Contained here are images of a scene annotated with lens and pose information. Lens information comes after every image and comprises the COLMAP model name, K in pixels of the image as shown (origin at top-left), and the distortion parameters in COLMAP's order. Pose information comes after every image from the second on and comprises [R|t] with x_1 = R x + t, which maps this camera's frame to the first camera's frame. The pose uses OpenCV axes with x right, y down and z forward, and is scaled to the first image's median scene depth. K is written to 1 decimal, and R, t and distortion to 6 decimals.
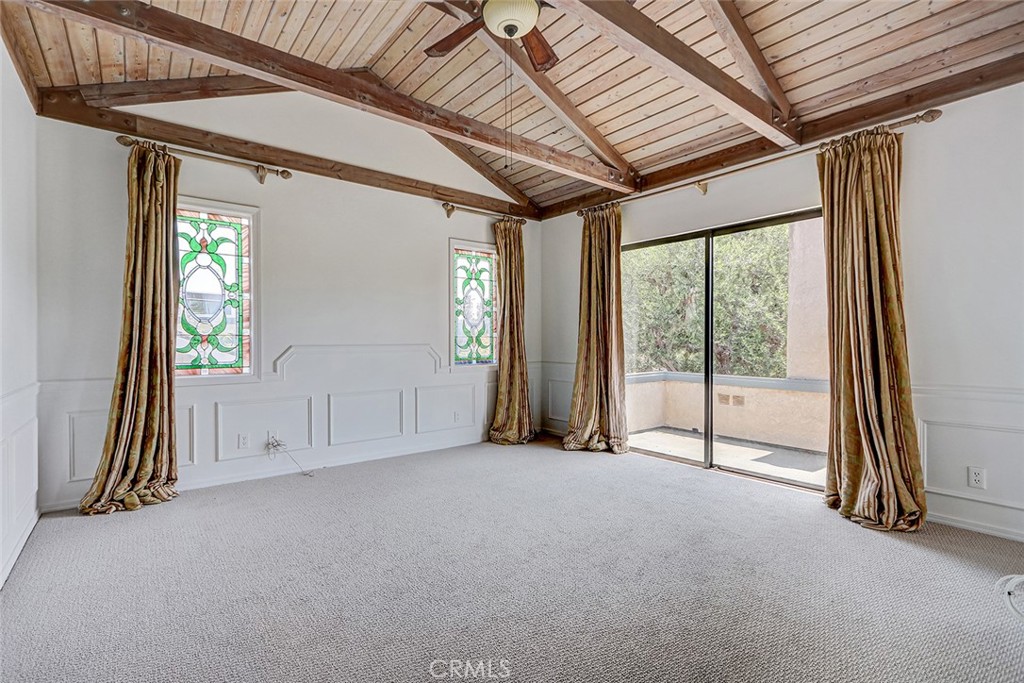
lens RADIAL K [[468.6, 0, 501.3], [0, 468.6, 344.7], [0, 0, 1]] dist [-0.000320, 0.000493]
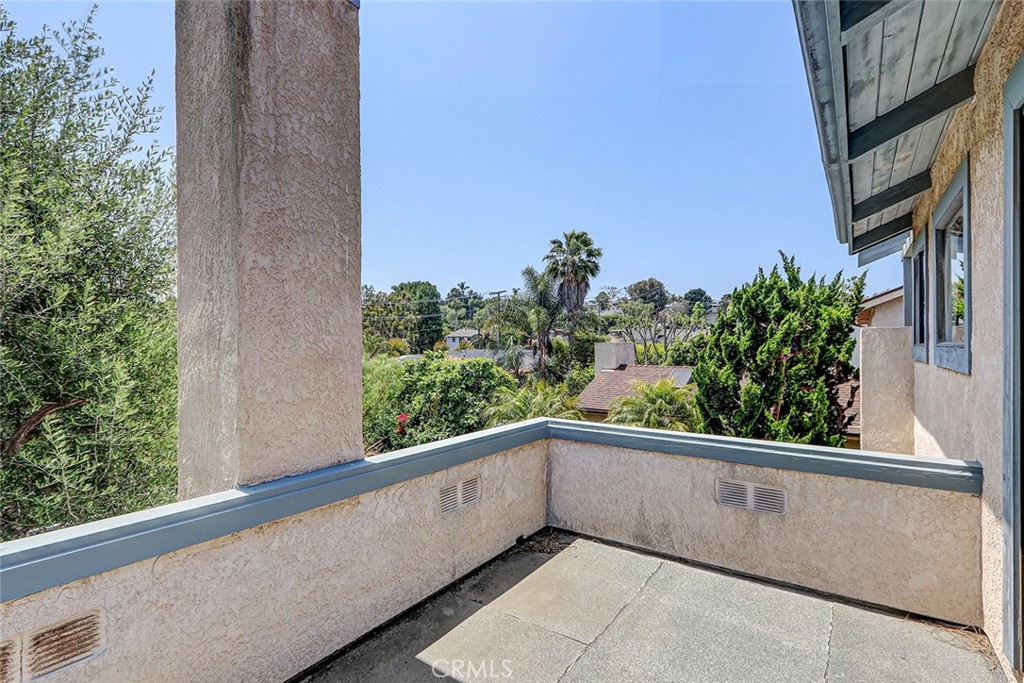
lens RADIAL K [[468.6, 0, 494.0], [0, 468.6, 343.4], [0, 0, 1]] dist [-0.000320, 0.000493]
pose [[-0.244125, 0.003768, 0.969736, 0.362848], [0.014399, 0.999896, -0.000260, -0.039277], [-0.969637, 0.013900, -0.244154, 1.329284]]
